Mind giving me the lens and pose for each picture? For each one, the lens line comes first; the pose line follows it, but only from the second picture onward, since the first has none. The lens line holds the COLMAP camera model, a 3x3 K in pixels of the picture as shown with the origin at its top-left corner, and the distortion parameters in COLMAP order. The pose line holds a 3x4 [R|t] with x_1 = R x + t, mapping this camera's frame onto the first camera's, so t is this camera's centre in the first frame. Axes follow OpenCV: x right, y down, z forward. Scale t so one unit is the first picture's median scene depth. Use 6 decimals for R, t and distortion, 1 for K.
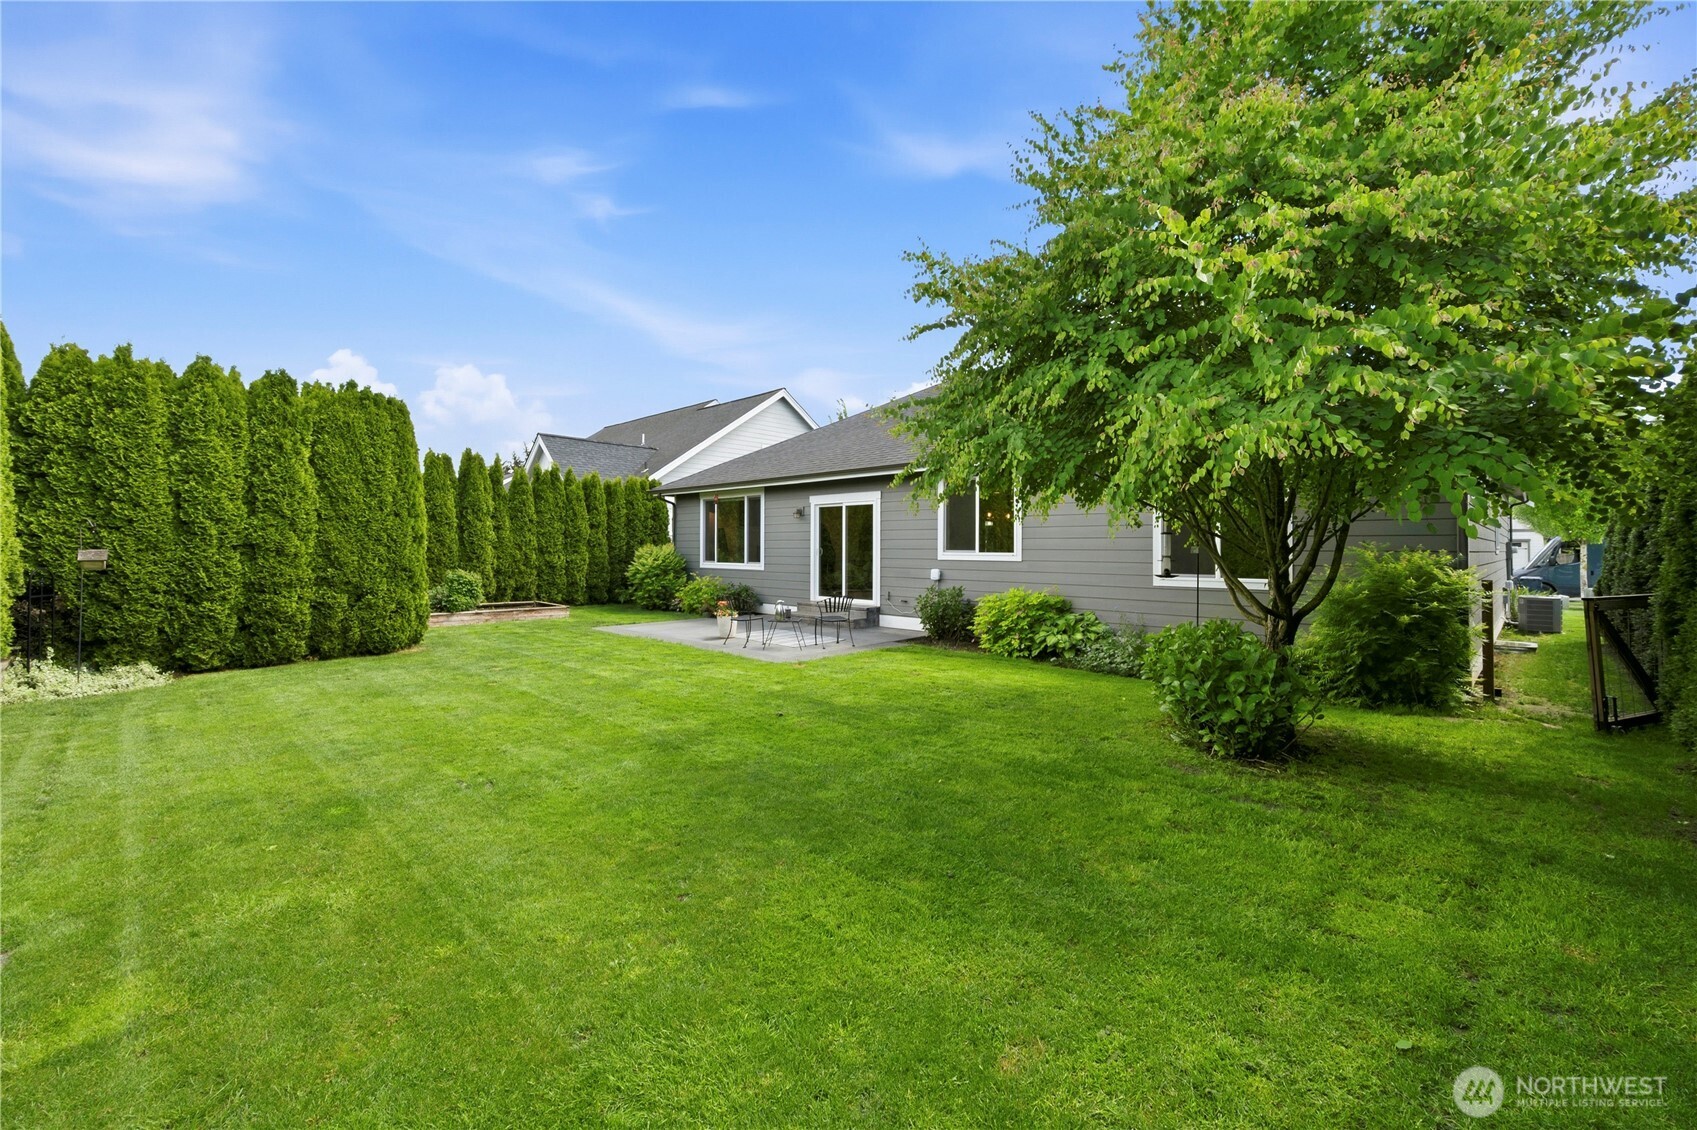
lens RADIAL K [[687.2, 0, 856.5], [0, 687.2, 537.7], [0, 0, 1]] dist [-0.001085, 0.000302]
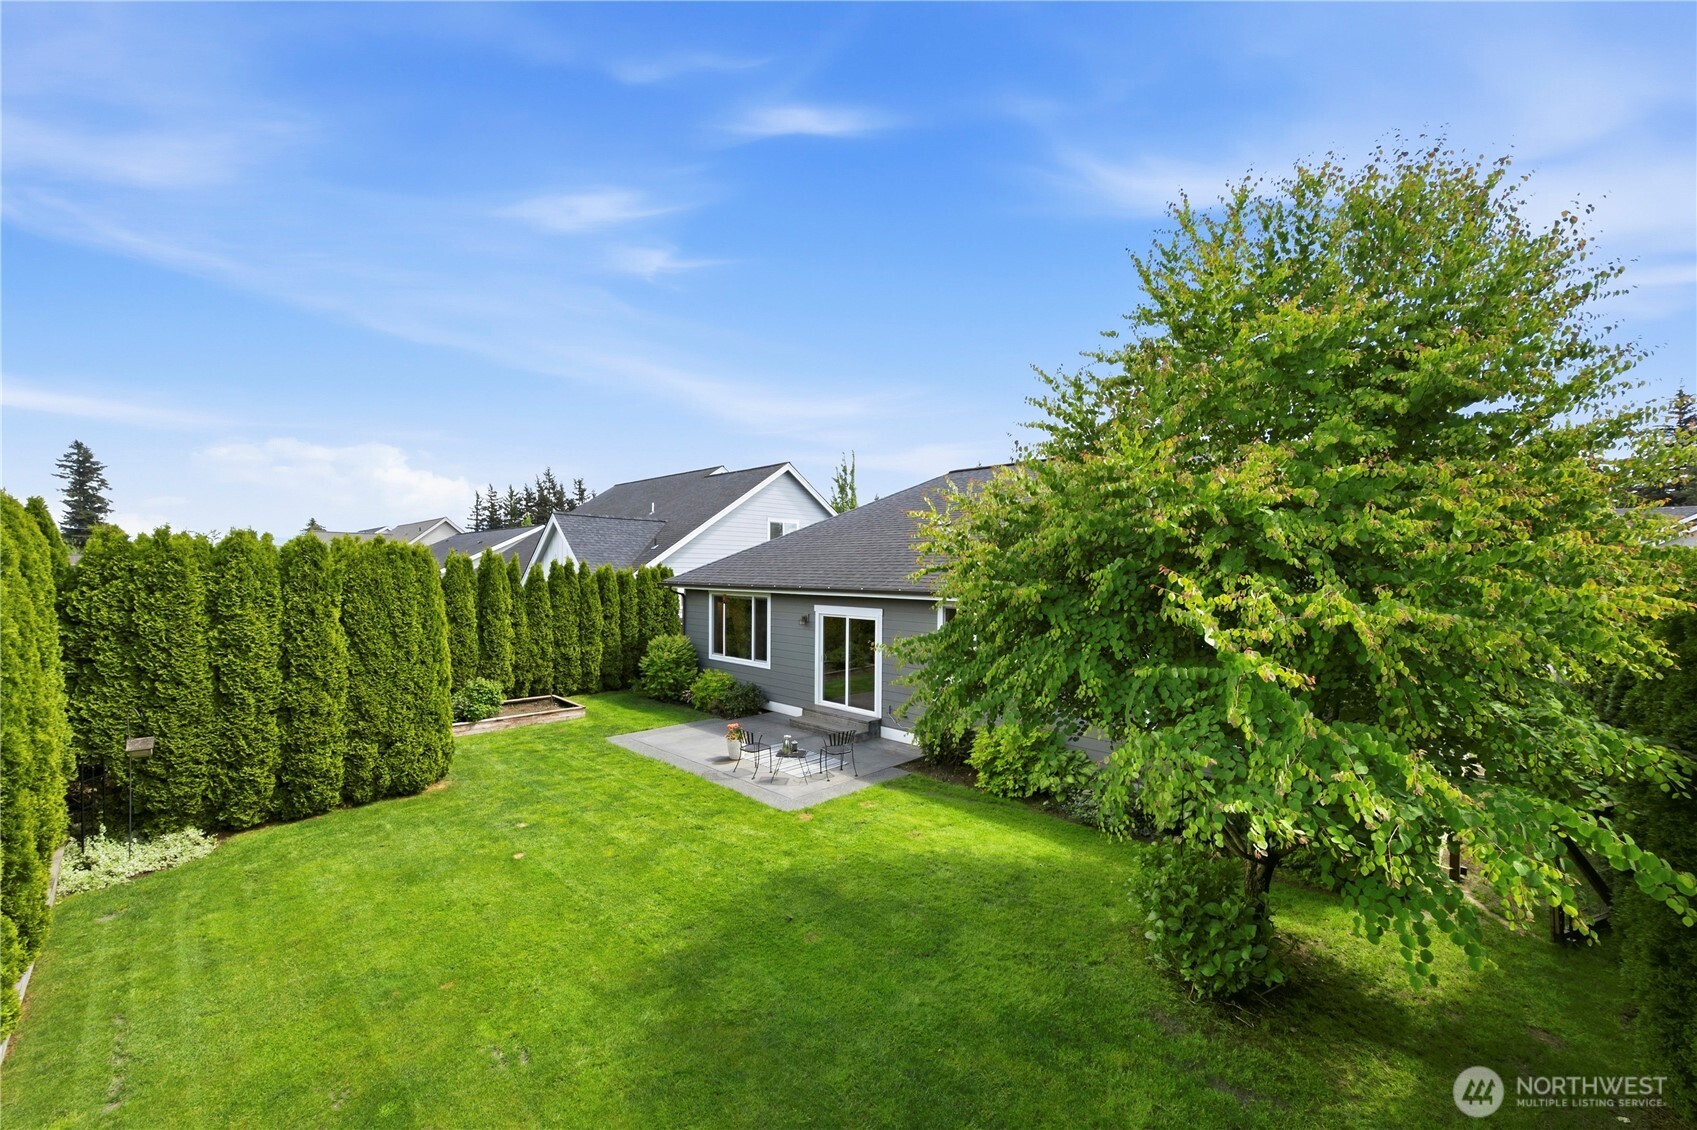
lens RADIAL K [[663.1, 0, 856.9], [0, 663.1, 583.7], [0, 0, 1]] dist [-0.000610, -0.000240]
pose [[0.999993, 0.003776, -0.000480, -0.005271], [-0.003760, 0.999555, 0.029582, -0.197550], [0.000592, -0.029580, 0.999562, -0.010887]]
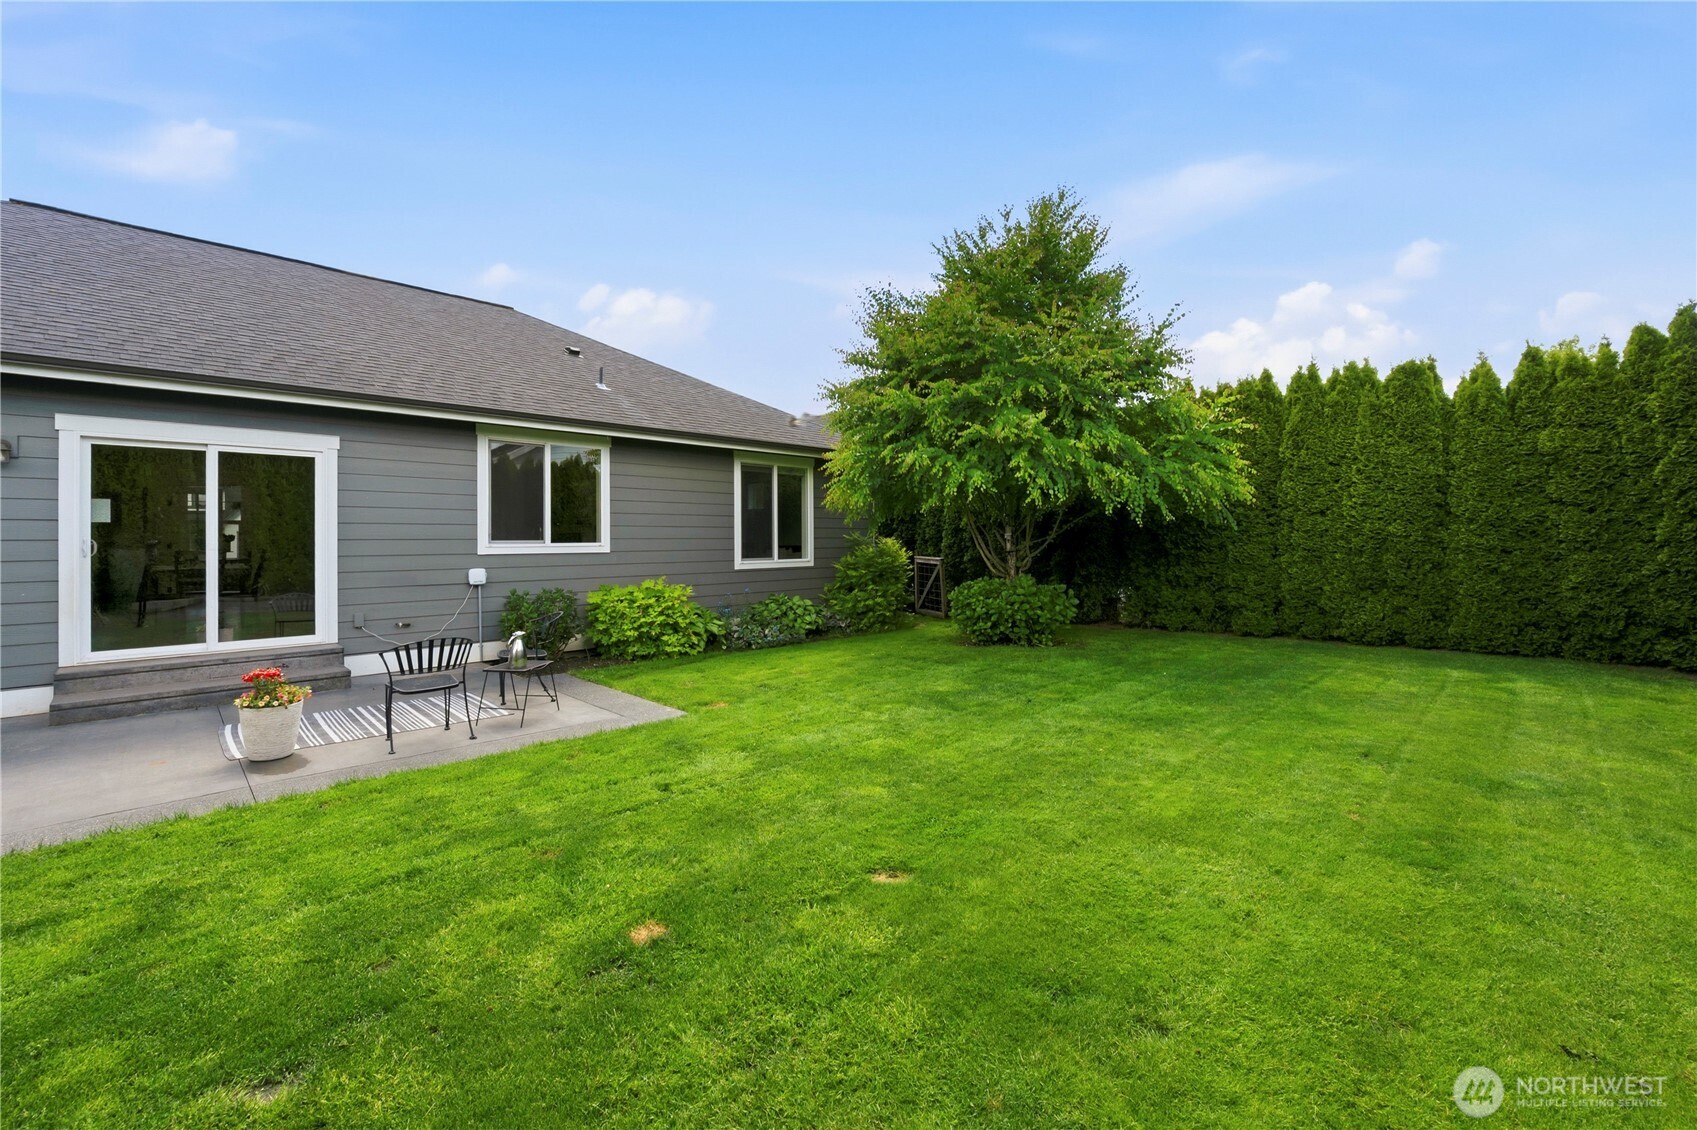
lens RADIAL K [[696.0, 0, 836.6], [0, 696.0, 531.5], [0, 0, 1]] dist [-0.001047, -0.000211]
pose [[0.005151, 0.006340, 0.999967, -0.769800], [-0.009370, 0.999936, -0.006292, 0.013307], [-0.999943, -0.009337, 0.005210, 0.857982]]
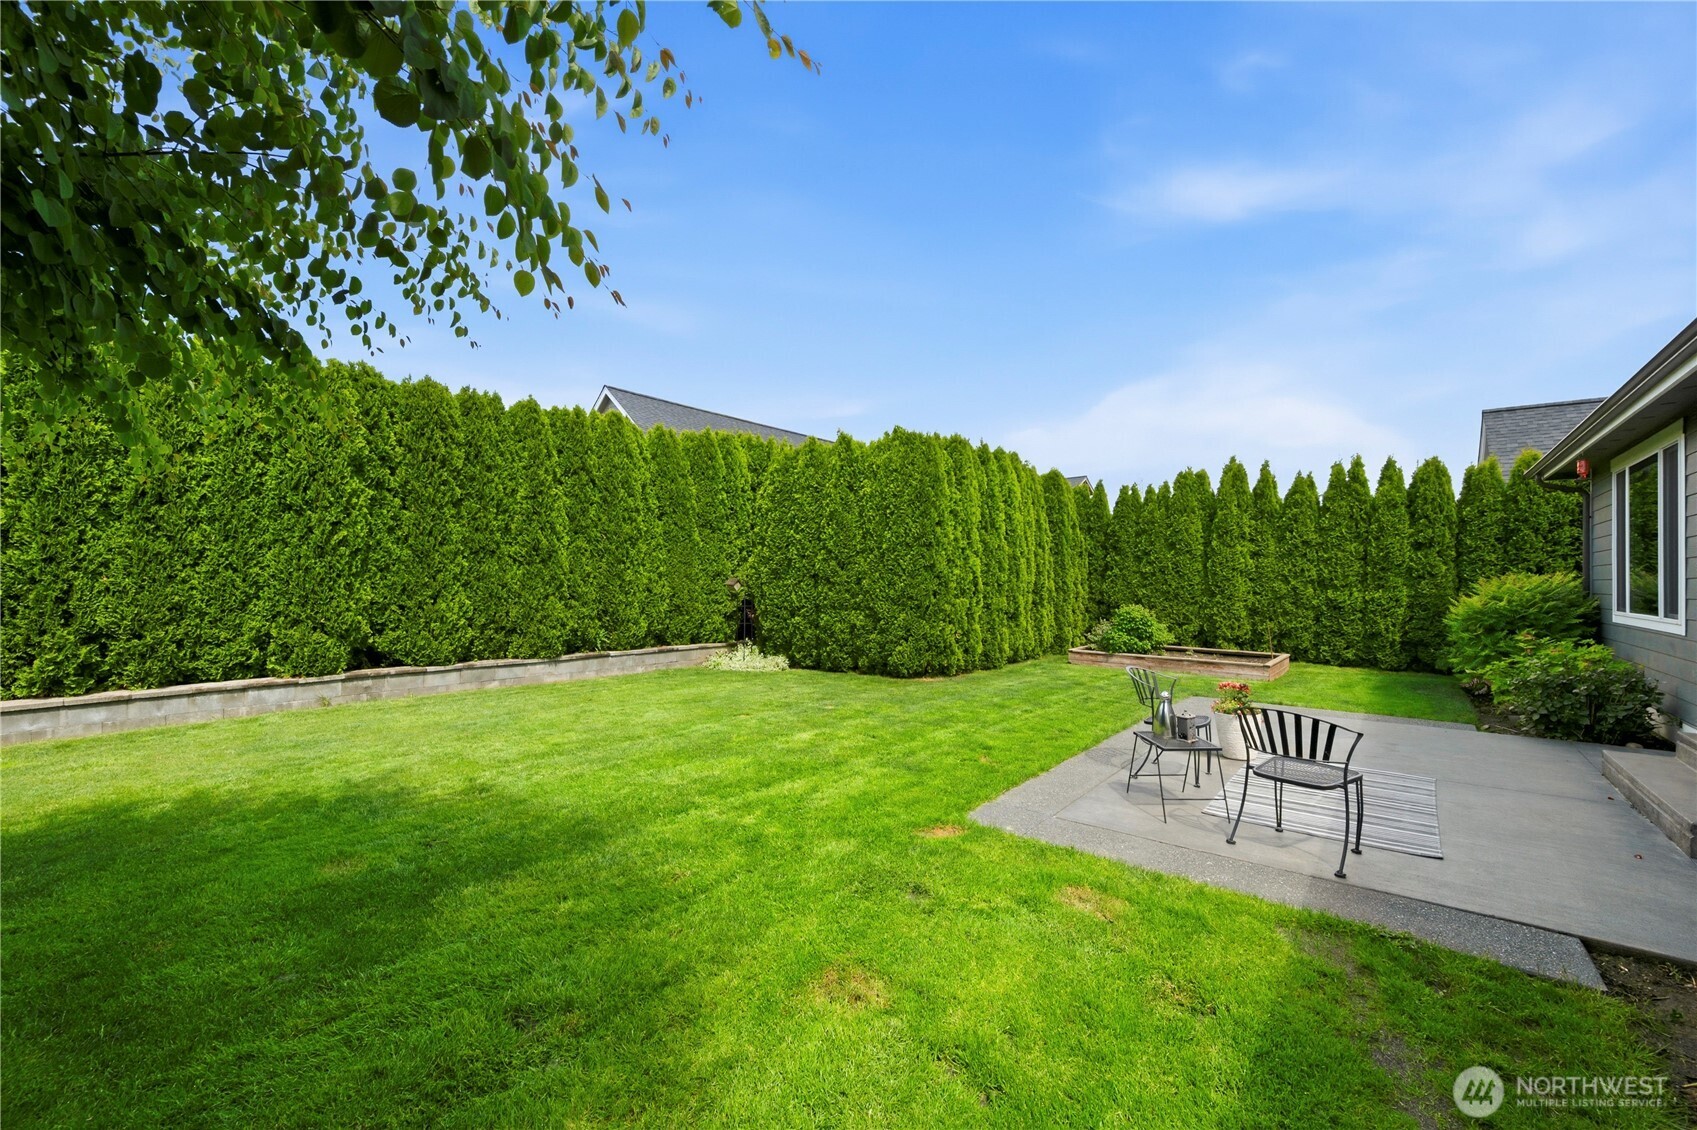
lens RADIAL K [[663.1, 0, 856.9], [0, 663.1, 583.7], [0, 0, 1]] dist [-0.000610, -0.000240]
pose [[0.090467, -0.001550, -0.995898, 0.327860], [0.010703, 0.999943, -0.000584, 0.026417], [0.995842, -0.010606, 0.090478, 0.886564]]
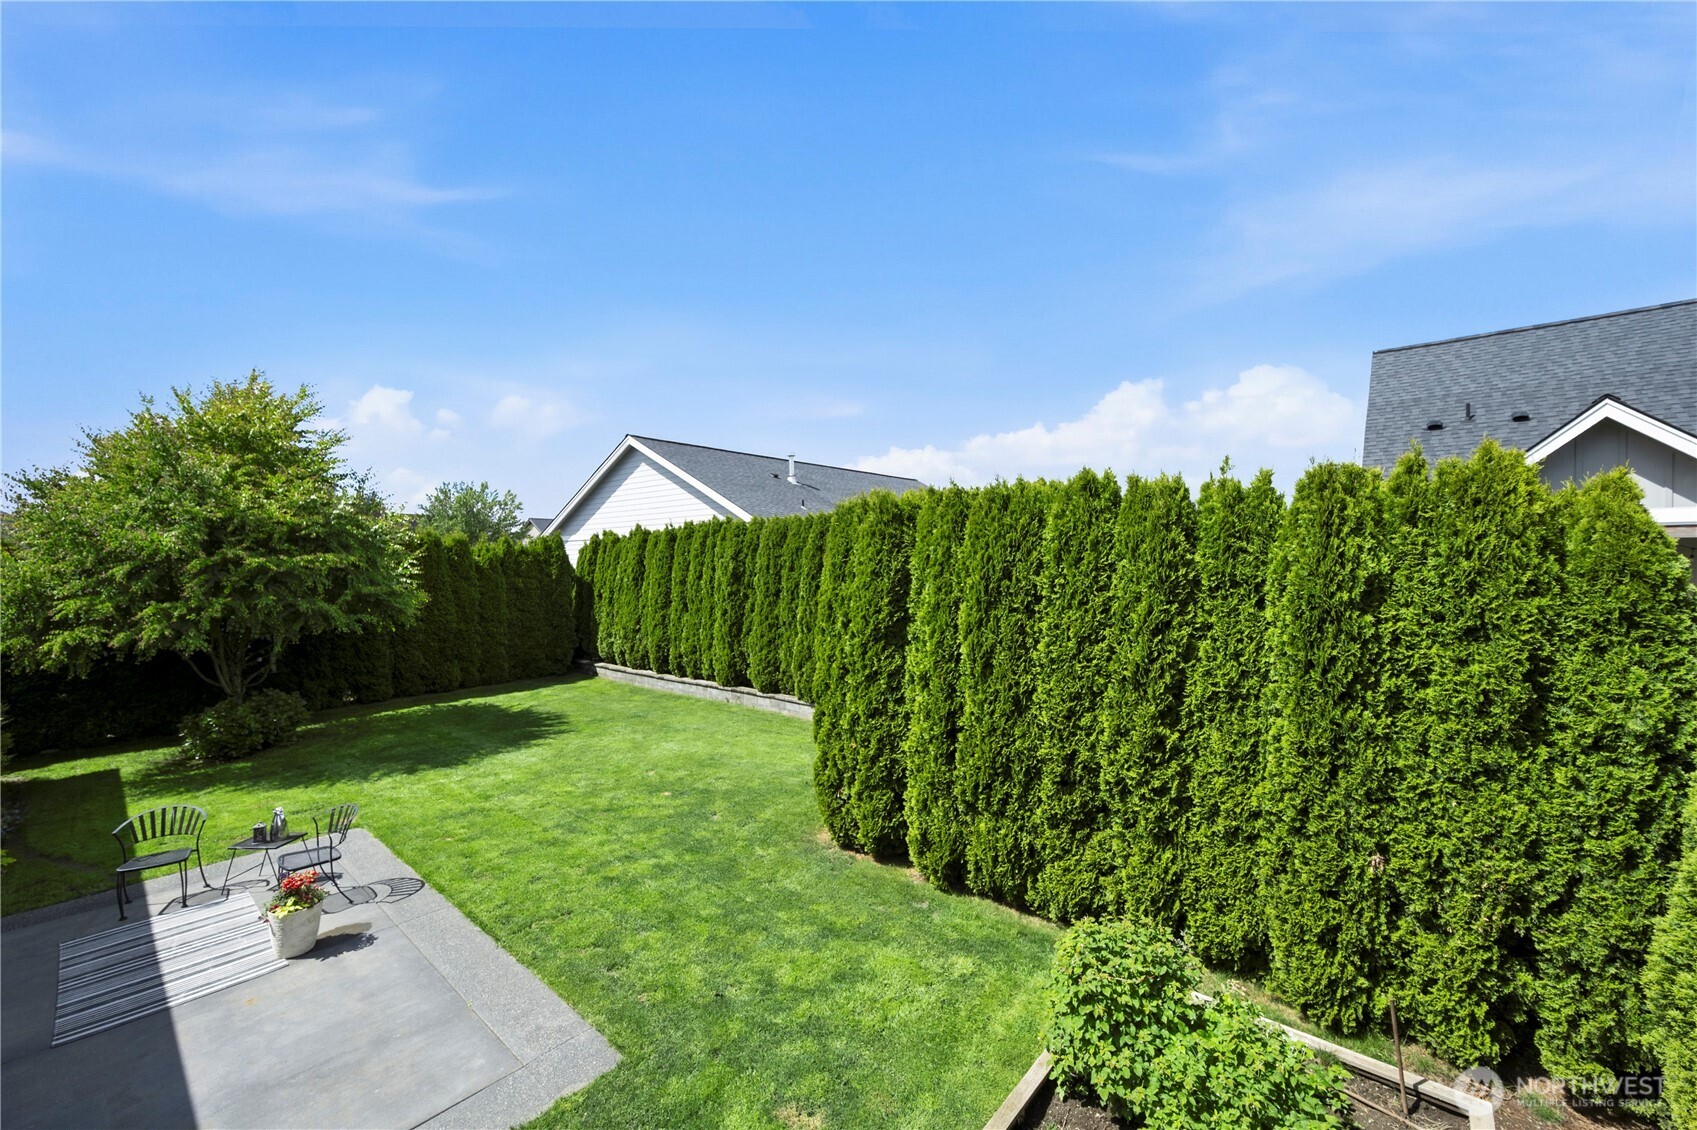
lens RADIAL K [[663.1, 0, 856.9], [0, 663.1, 583.7], [0, 0, 1]] dist [-0.000610, -0.000240]
pose [[-0.996250, 0.009192, -0.086027, -0.677030], [0.007596, 0.999793, 0.018864, -0.141347], [0.086183, 0.018140, -0.996114, 1.896934]]
